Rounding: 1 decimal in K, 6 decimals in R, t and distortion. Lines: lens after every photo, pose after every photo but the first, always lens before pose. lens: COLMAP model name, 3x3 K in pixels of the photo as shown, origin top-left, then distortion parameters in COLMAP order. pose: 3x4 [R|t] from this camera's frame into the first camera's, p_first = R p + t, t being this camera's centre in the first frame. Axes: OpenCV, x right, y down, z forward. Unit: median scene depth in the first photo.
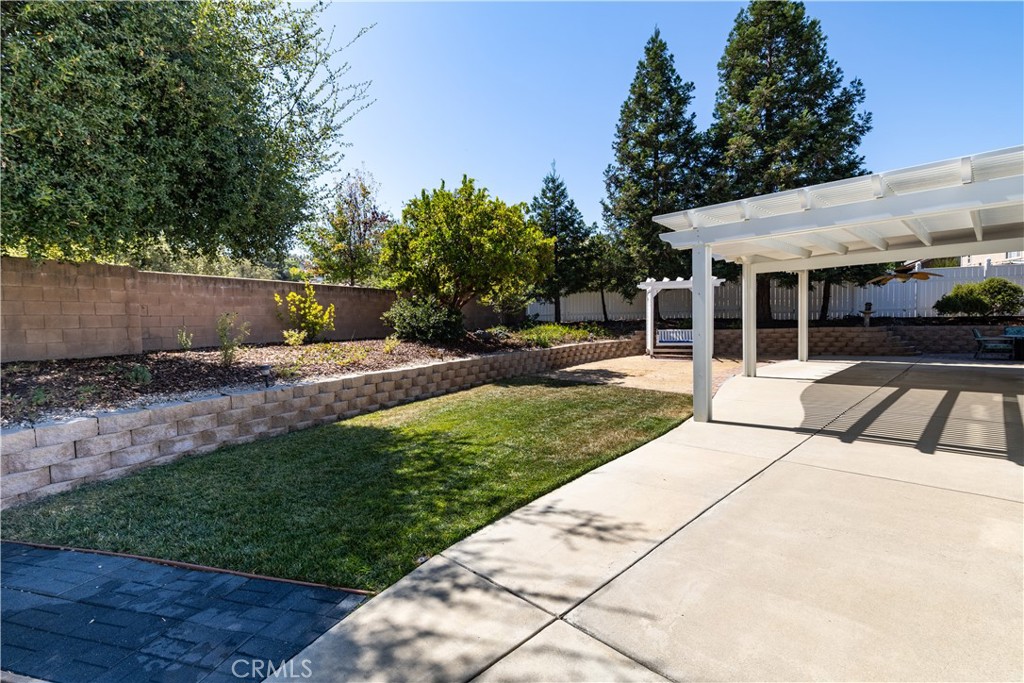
lens RADIAL K [[472.3, 0, 513.9], [0, 472.3, 340.4], [0, 0, 1]] dist [0.014871, -0.001233]
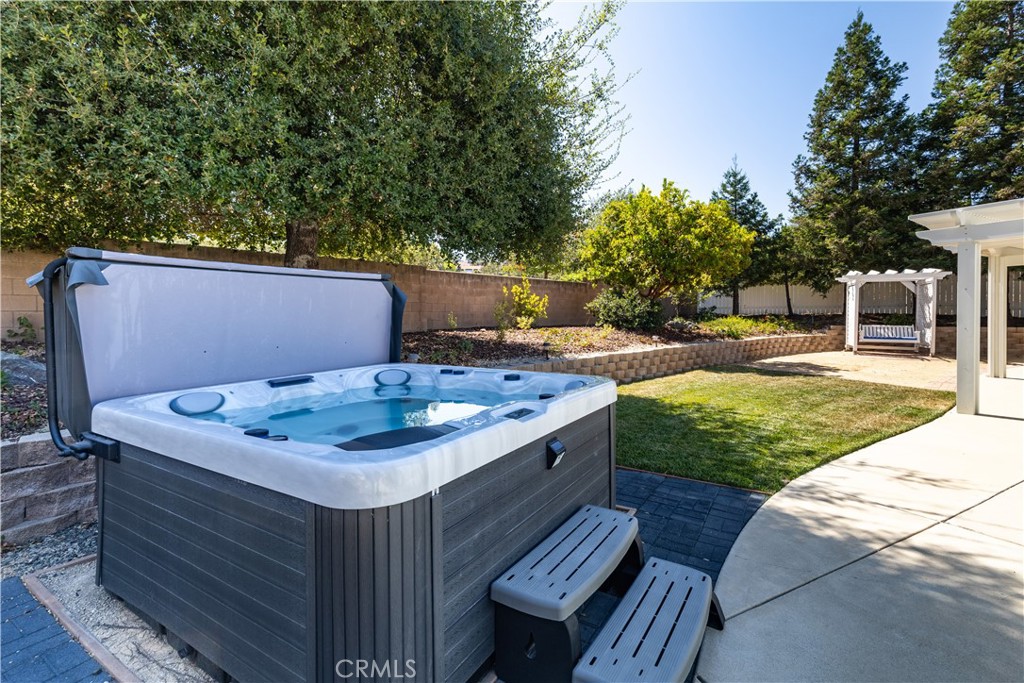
lens RADIAL K [[472.3, 0, 506.4], [0, 472.3, 317.2], [0, 0, 1]] dist [0.014871, -0.001233]
pose [[0.961722, 0.022207, -0.273127, -0.154401], [-0.030513, 0.999191, -0.026202, 0.011001], [0.272324, 0.033533, 0.961621, -0.146827]]
